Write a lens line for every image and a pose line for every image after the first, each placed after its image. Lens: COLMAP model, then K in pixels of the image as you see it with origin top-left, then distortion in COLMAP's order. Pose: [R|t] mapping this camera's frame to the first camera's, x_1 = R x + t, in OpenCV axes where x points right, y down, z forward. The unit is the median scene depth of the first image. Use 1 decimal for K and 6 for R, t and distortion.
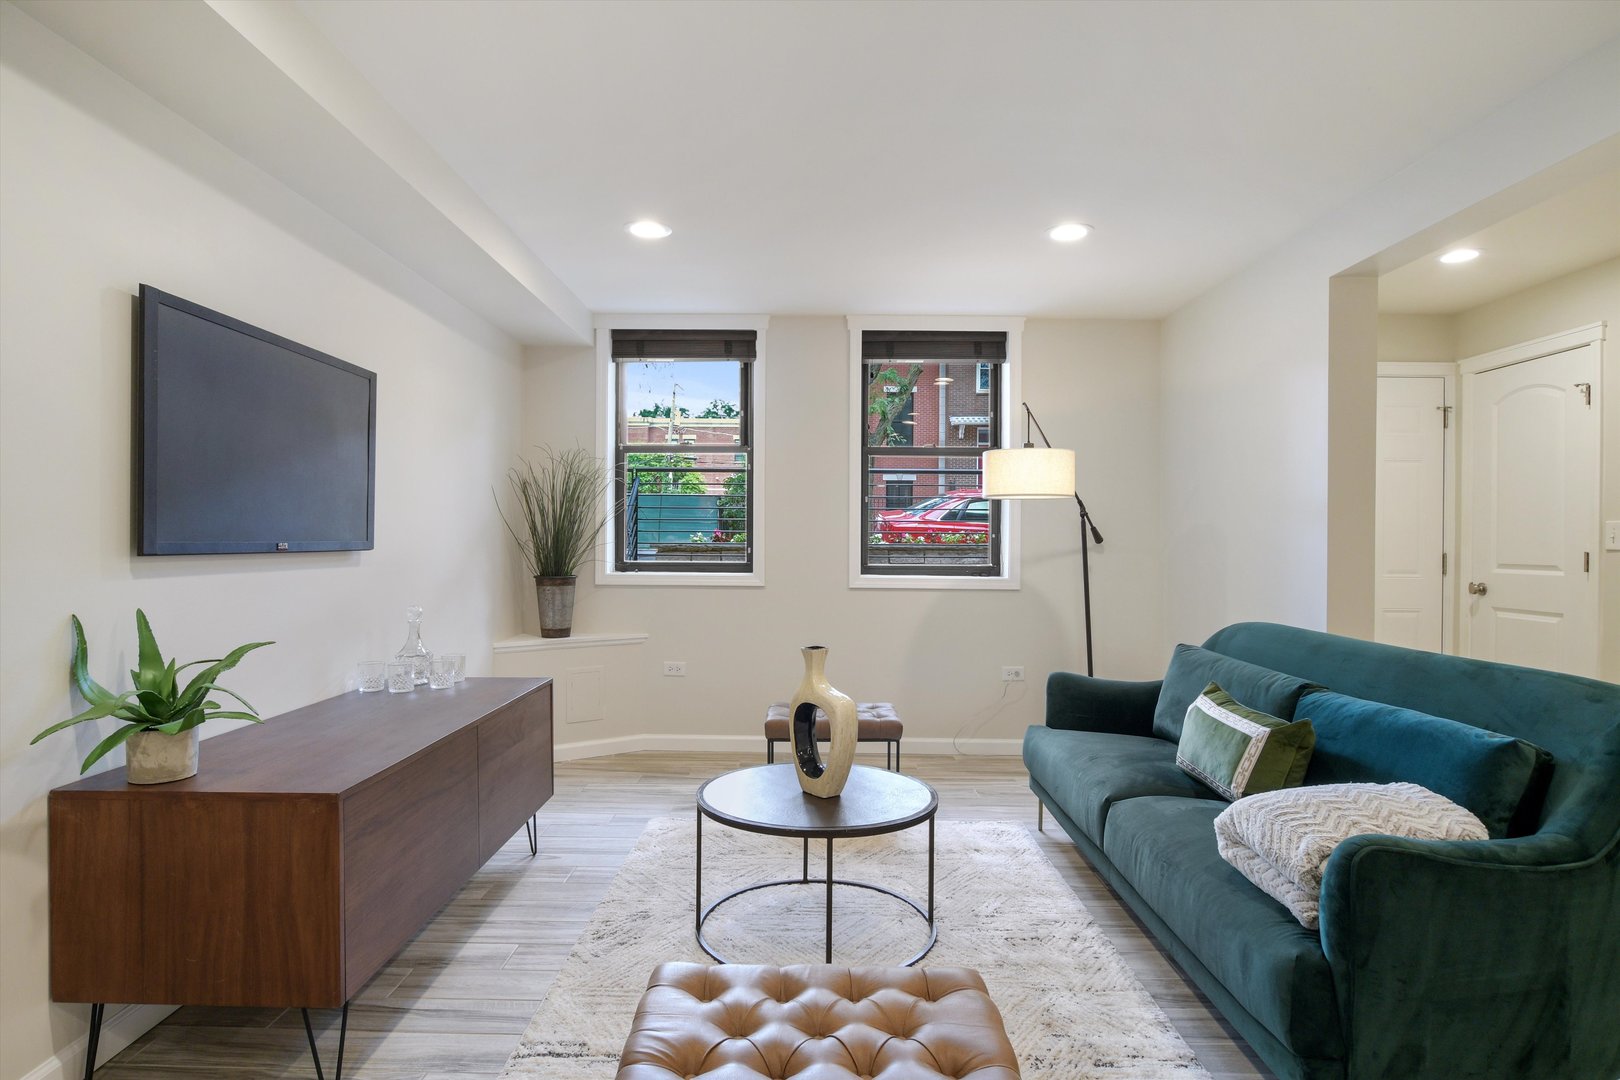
lens RADIAL K [[836.1, 0, 817.9], [0, 836.1, 544.4], [0, 0, 1]] dist [-0.005450, -0.000240]
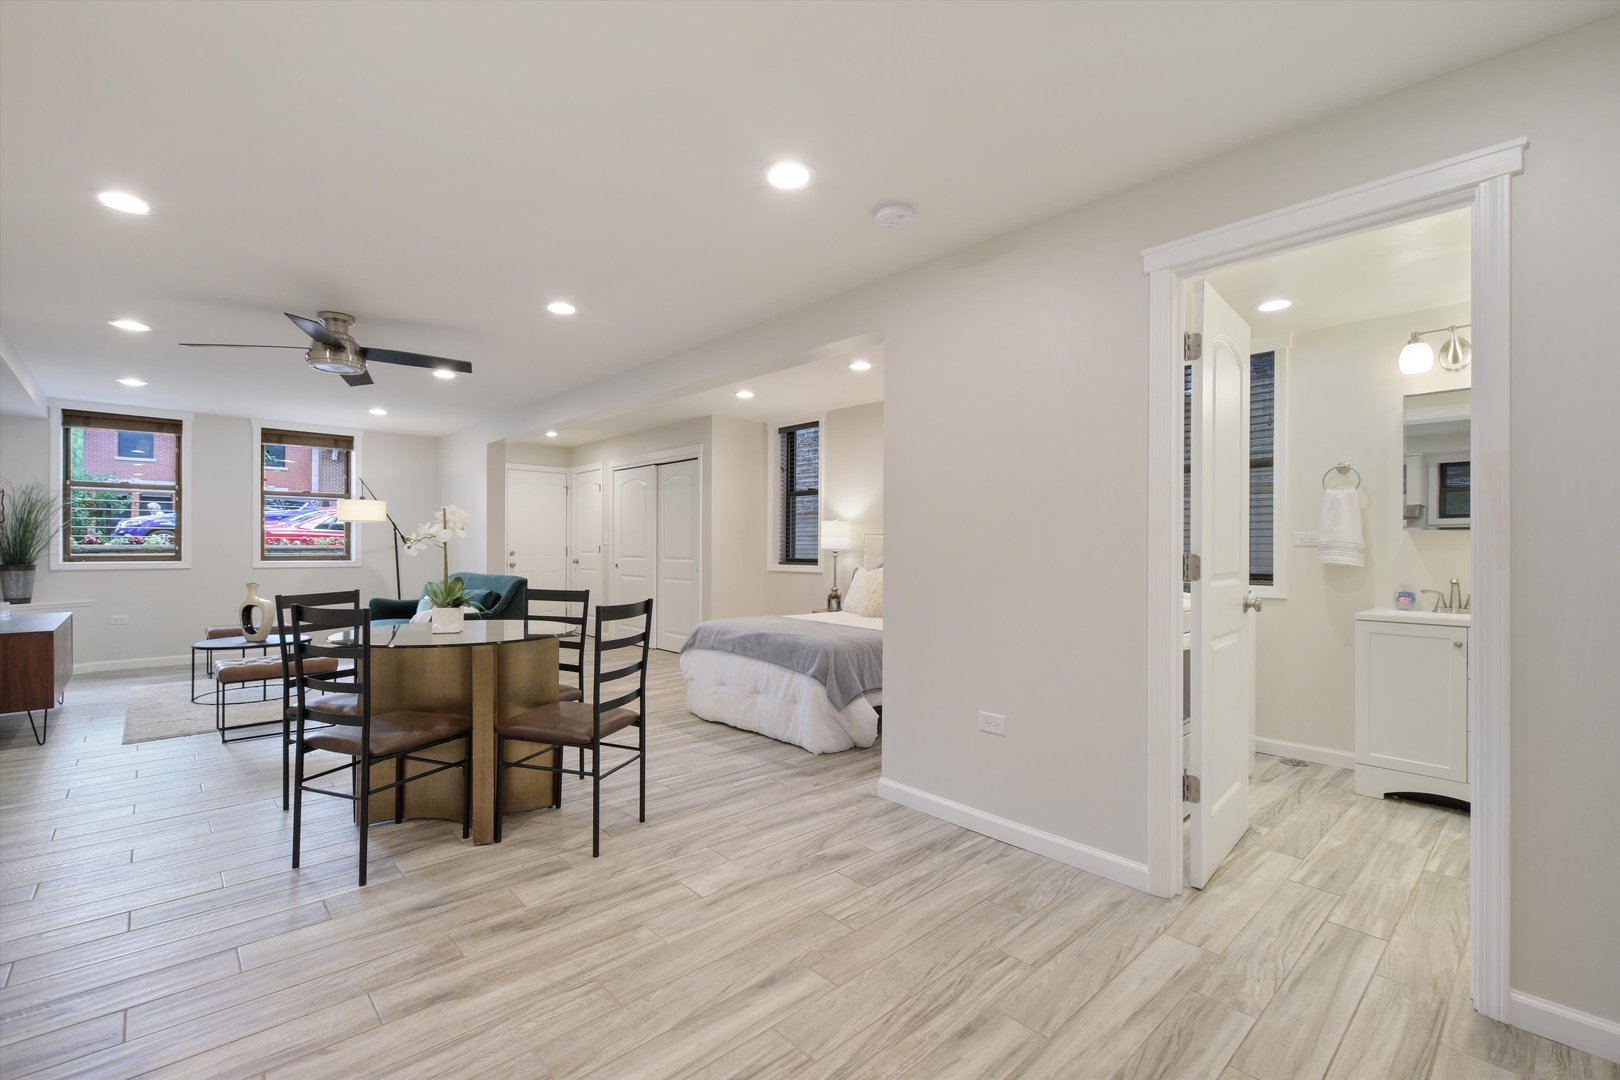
lens RADIAL K [[728.2, 0, 833.9], [0, 728.2, 546.1], [0, 0, 1]] dist [-0.011280, 0.000383]
pose [[0.720705, -0.004726, 0.693226, -0.142121], [0.007440, 0.999972, -0.000917, 0.015411], [-0.693202, 0.005819, 0.720720, -1.011446]]
